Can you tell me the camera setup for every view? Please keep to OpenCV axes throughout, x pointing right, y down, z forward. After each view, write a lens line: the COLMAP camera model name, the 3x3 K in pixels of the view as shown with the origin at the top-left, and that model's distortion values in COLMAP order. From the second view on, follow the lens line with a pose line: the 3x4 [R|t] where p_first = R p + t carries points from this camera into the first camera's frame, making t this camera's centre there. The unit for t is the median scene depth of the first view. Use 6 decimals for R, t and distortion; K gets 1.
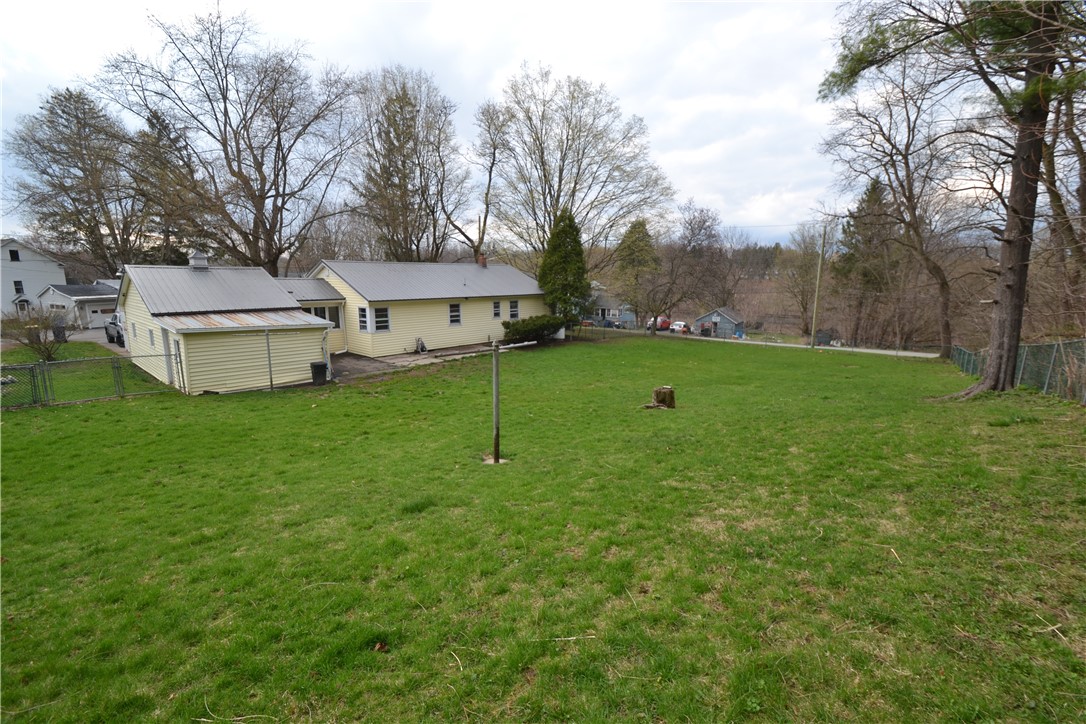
lens RADIAL K [[487.2, 0, 543.2], [0, 487.2, 366.4], [0, 0, 1]] dist [-0.000089, -0.000429]
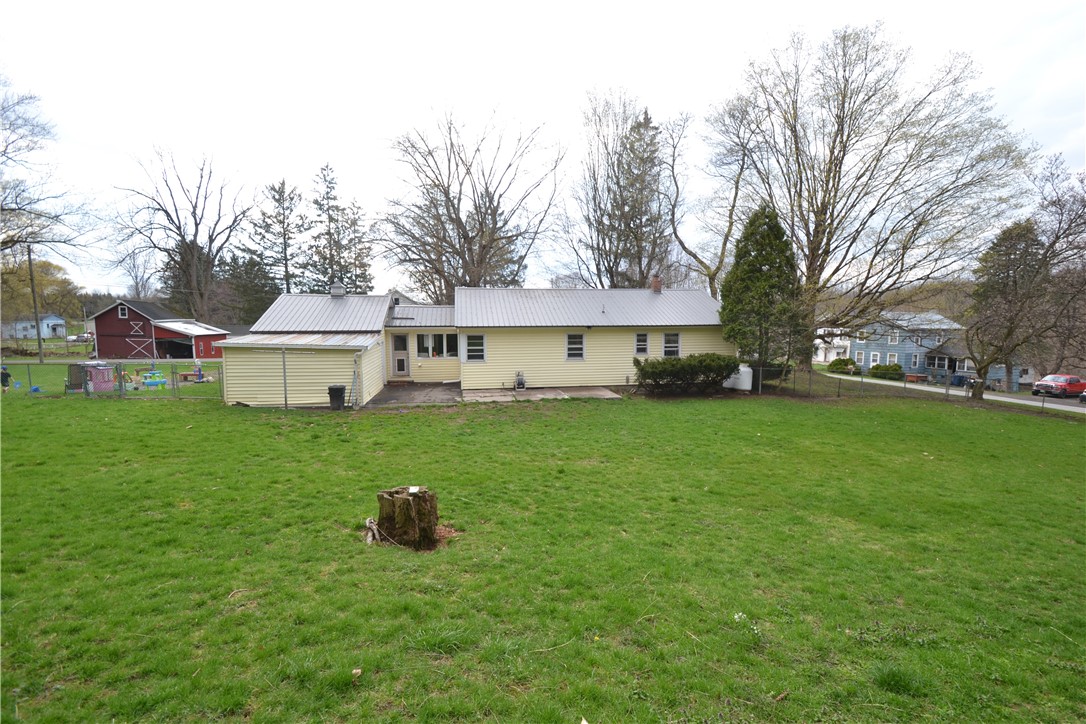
lens RADIAL K [[487.2, 0, 522.8], [0, 487.2, 364.2], [0, 0, 1]] dist [-0.000089, -0.000429]
pose [[0.780691, 0.051478, -0.622793, 0.255401], [-0.108607, 0.992612, -0.054096, -0.024658], [0.615407, 0.109872, 0.780514, 0.312125]]
